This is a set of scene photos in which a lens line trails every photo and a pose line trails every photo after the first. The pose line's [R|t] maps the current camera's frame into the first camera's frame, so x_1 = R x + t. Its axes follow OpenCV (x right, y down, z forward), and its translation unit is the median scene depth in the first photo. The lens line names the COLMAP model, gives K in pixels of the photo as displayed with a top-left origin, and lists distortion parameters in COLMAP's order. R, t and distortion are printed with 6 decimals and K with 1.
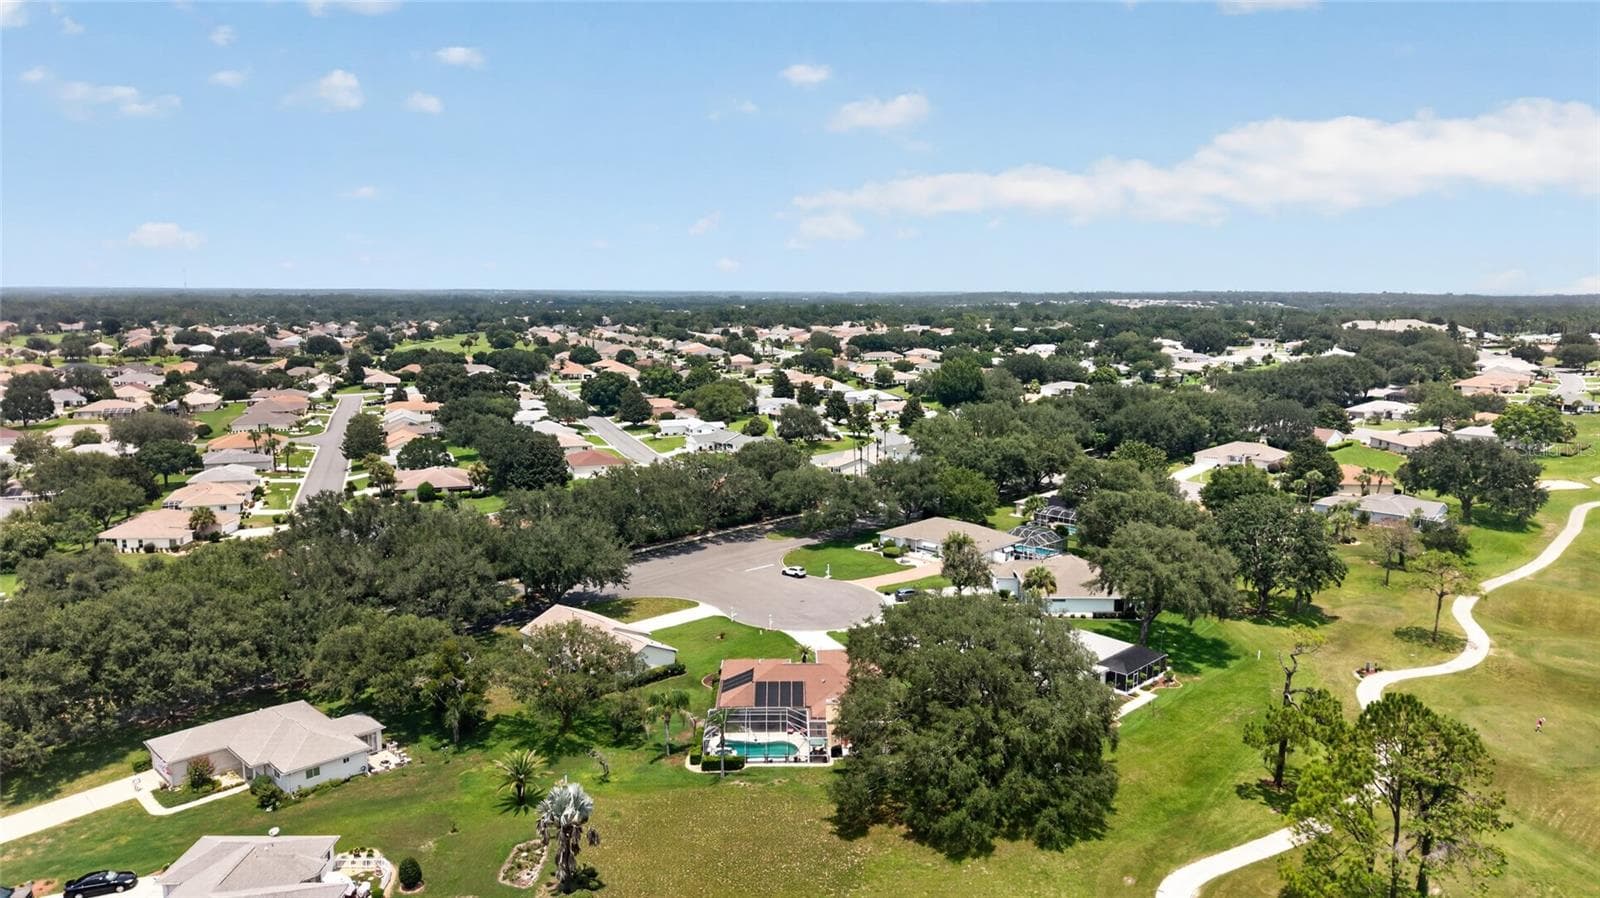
lens RADIAL K [[1074.3, 0, 803.3], [0, 1074.3, 447.1], [0, 0, 1]] dist [0.064842, -0.074992]
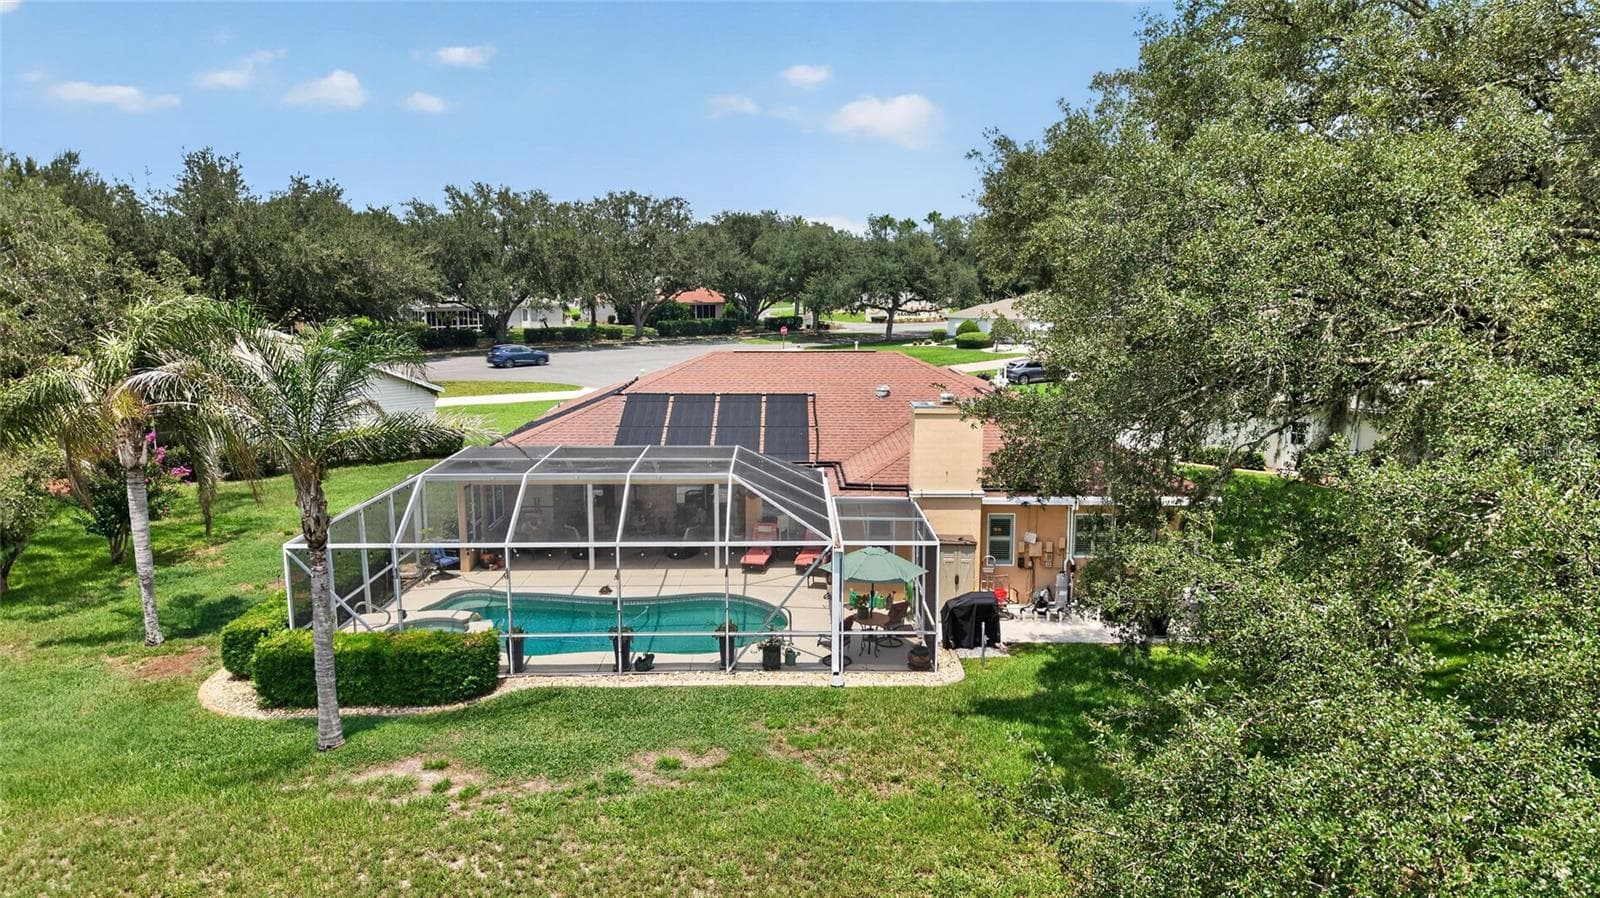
lens RADIAL K [[1074.3, 0, 803.3], [0, 1074.3, 447.1], [0, 0, 1]] dist [0.064842, -0.074992]
pose [[1.000000, -0.000162, -0.000599, -0.000893], [0.000161, 0.999998, -0.001759, 0.231226], [0.000599, 0.001759, 0.999998, 0.738025]]
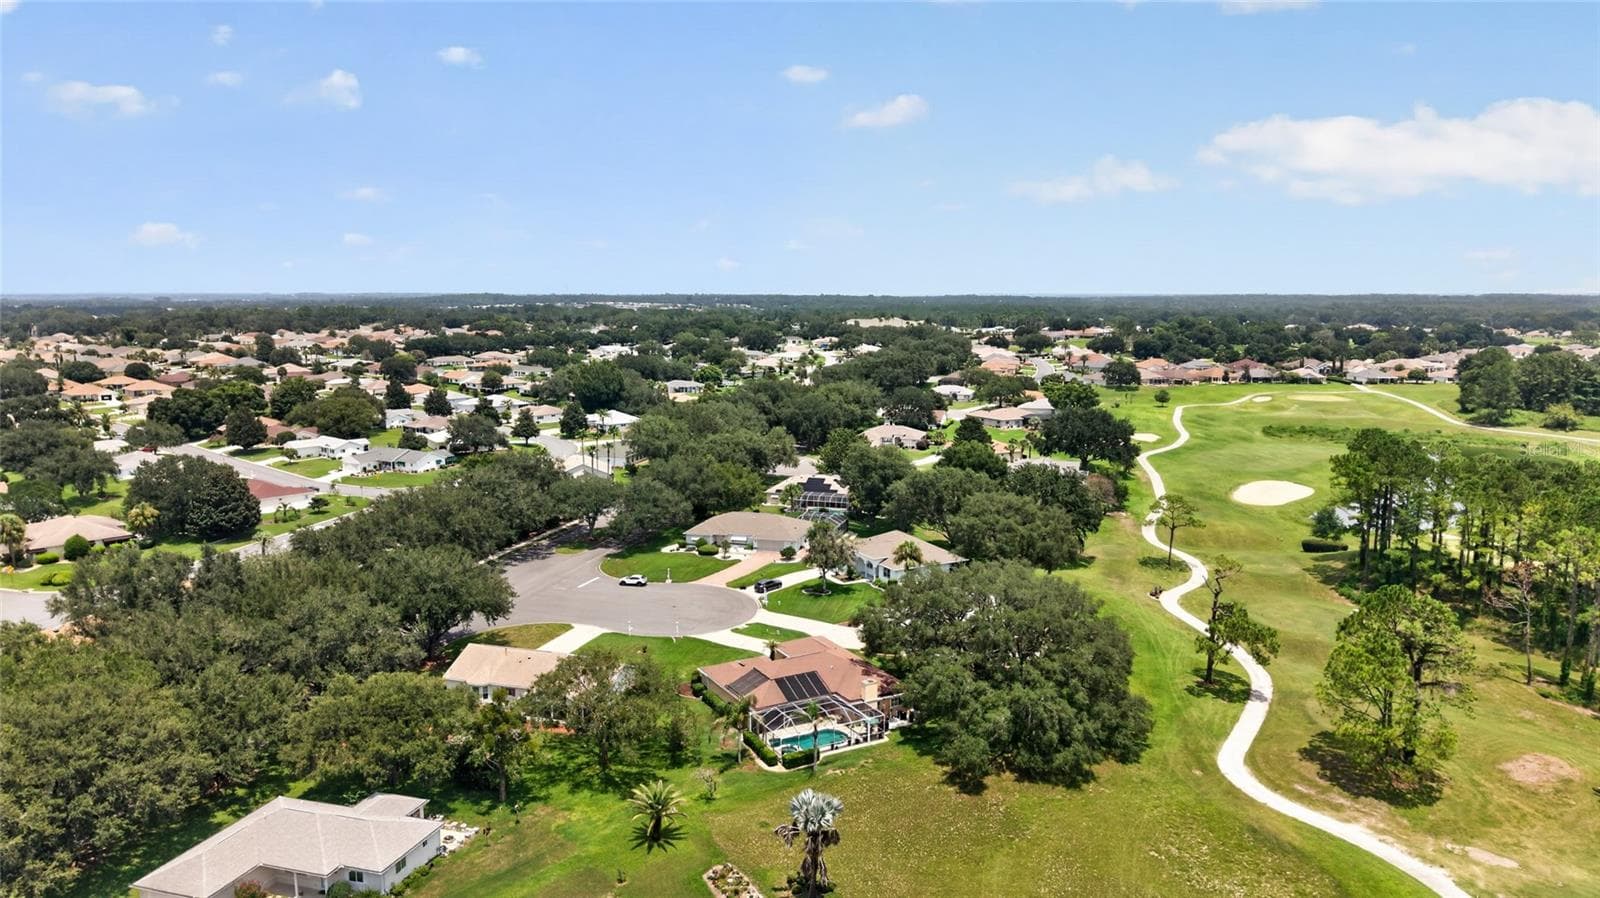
lens RADIAL K [[1074.3, 0, 803.3], [0, 1074.3, 447.1], [0, 0, 1]] dist [0.064842, -0.074992]
pose [[0.880149, -0.069595, 0.469569, -0.479300], [0.070686, 0.997381, 0.015329, -0.012113], [-0.469406, 0.019700, 0.882763, 0.092749]]
